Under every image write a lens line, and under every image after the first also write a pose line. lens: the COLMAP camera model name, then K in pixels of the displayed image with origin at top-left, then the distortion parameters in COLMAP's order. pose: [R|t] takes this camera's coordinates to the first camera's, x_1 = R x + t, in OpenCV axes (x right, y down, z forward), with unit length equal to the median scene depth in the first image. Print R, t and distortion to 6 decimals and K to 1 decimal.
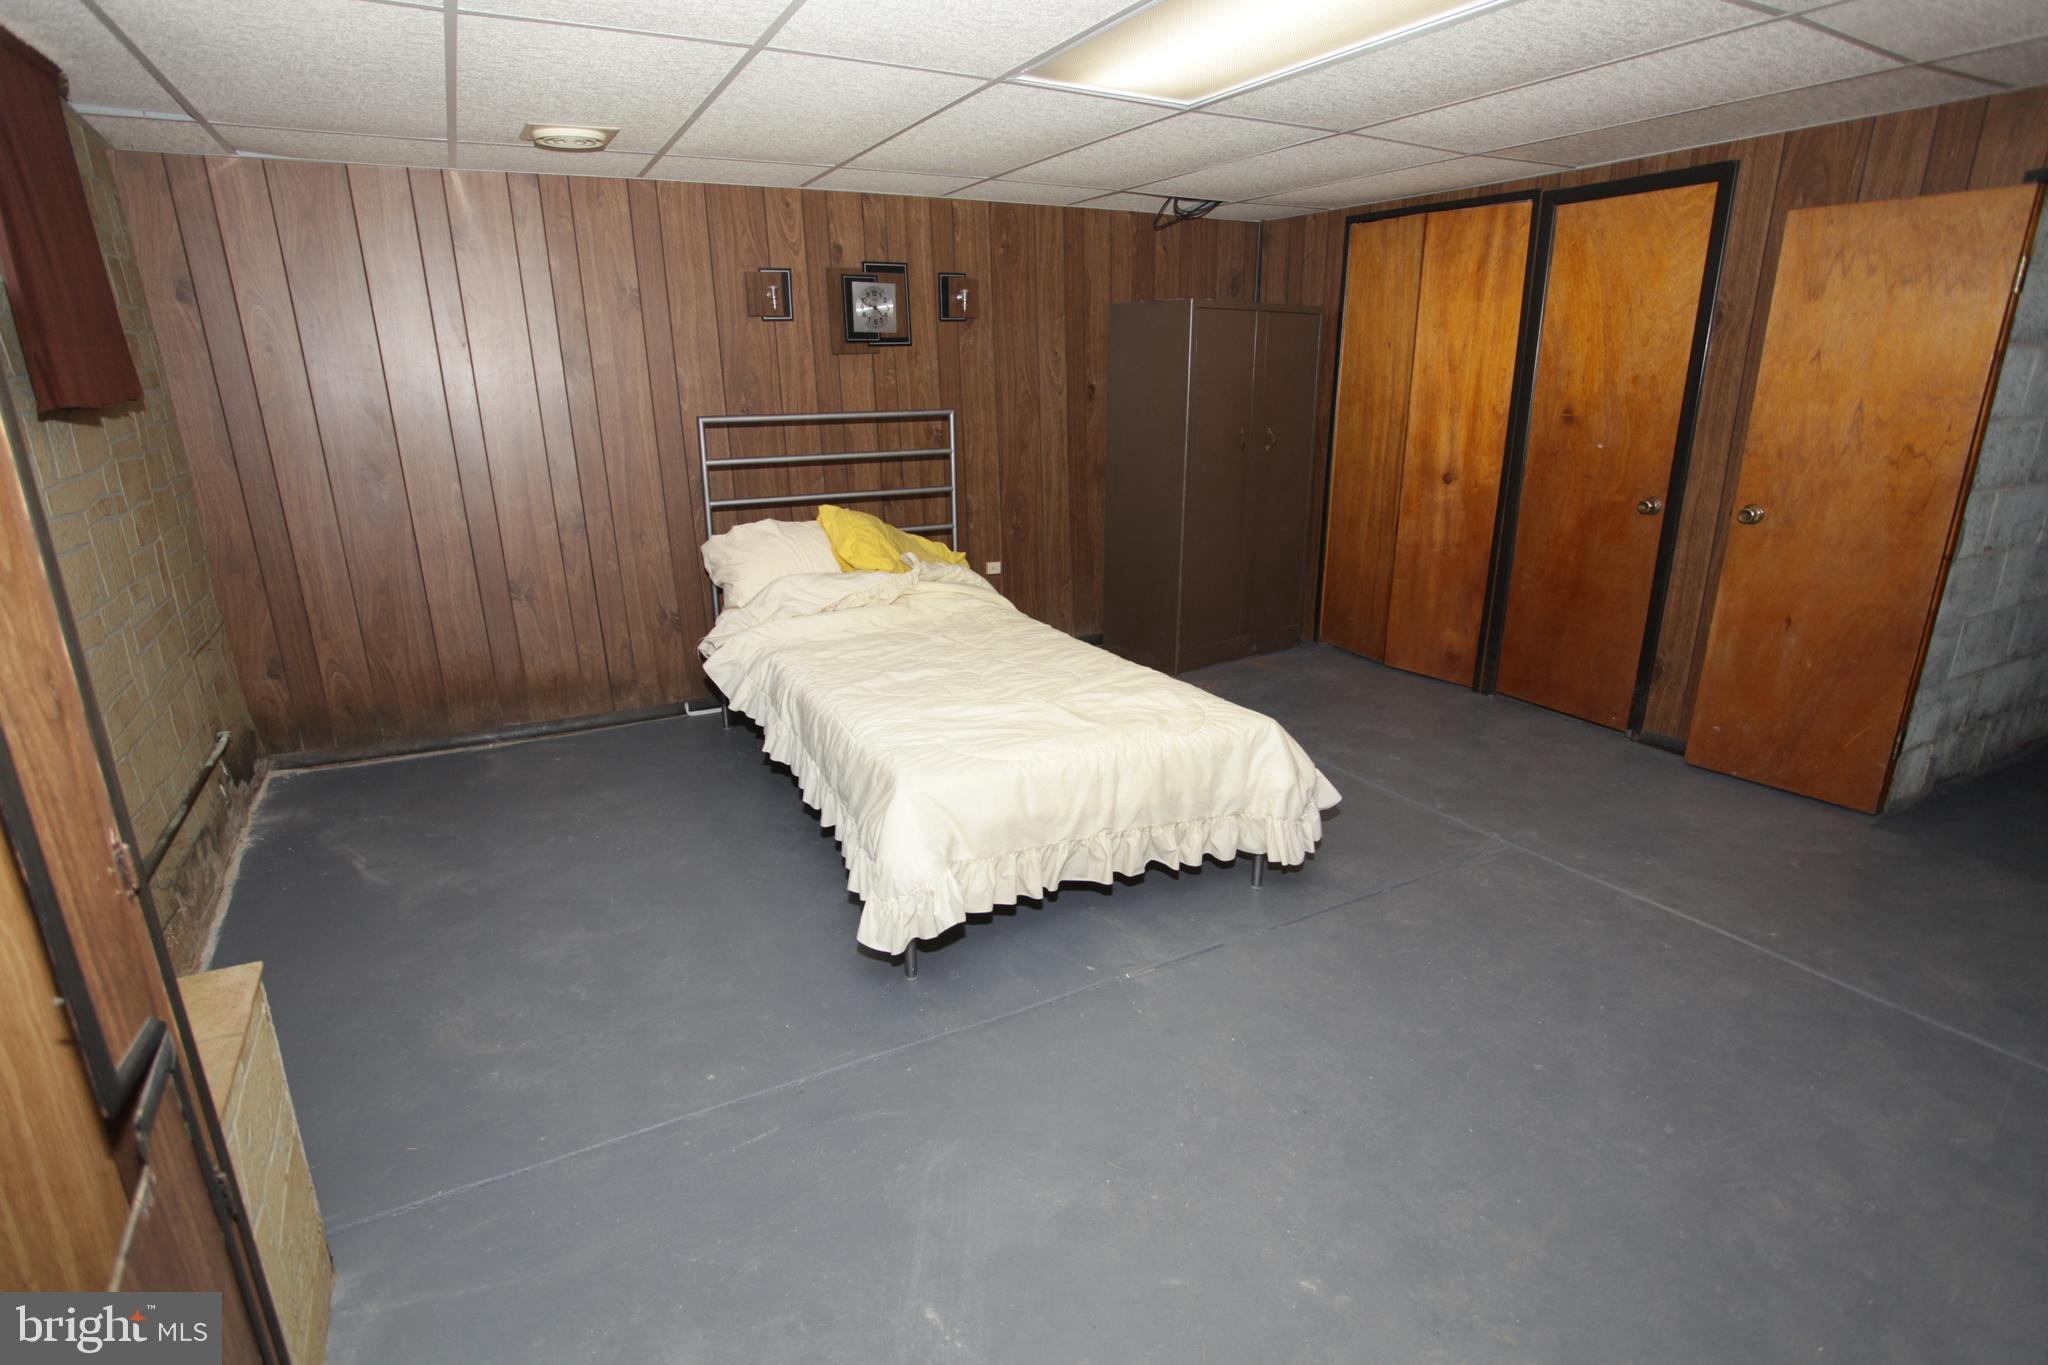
lens RADIAL K [[1012.2, 0, 1016.8], [0, 1012.2, 684.3], [0, 0, 1]] dist [-0.072903, 0.030741]
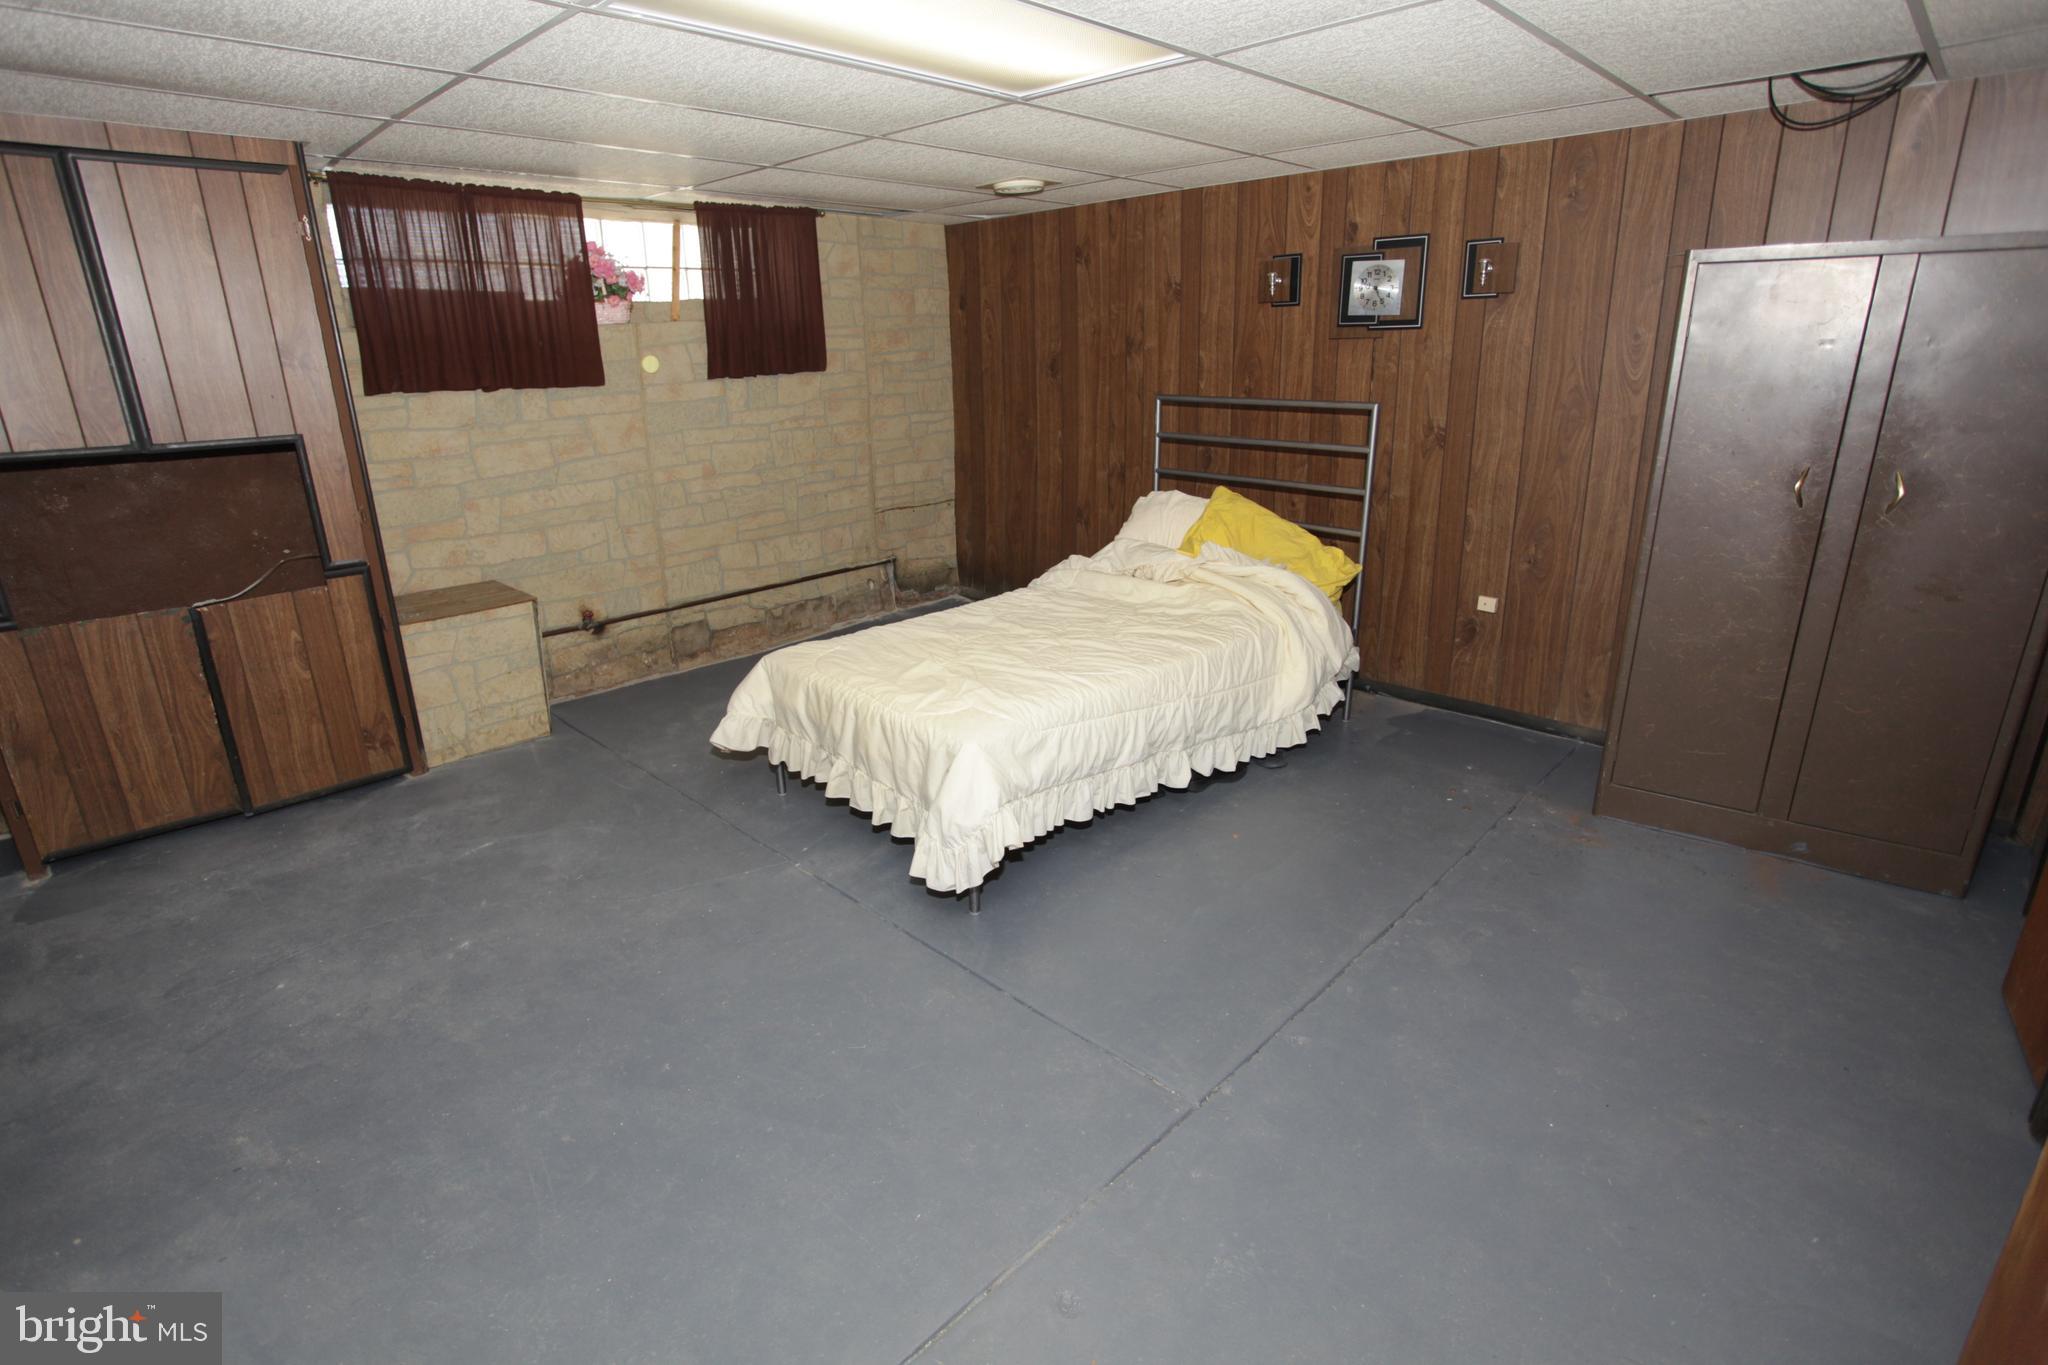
lens RADIAL K [[1012.2, 0, 1012.8], [0, 1012.2, 695.5], [0, 0, 1]] dist [-0.072903, 0.030741]
pose [[0.277106, 0.317194, -0.906973, 0.715026], [-0.267145, 0.932154, 0.244380, -0.161652], [0.922955, 0.174575, 0.343042, 0.446216]]
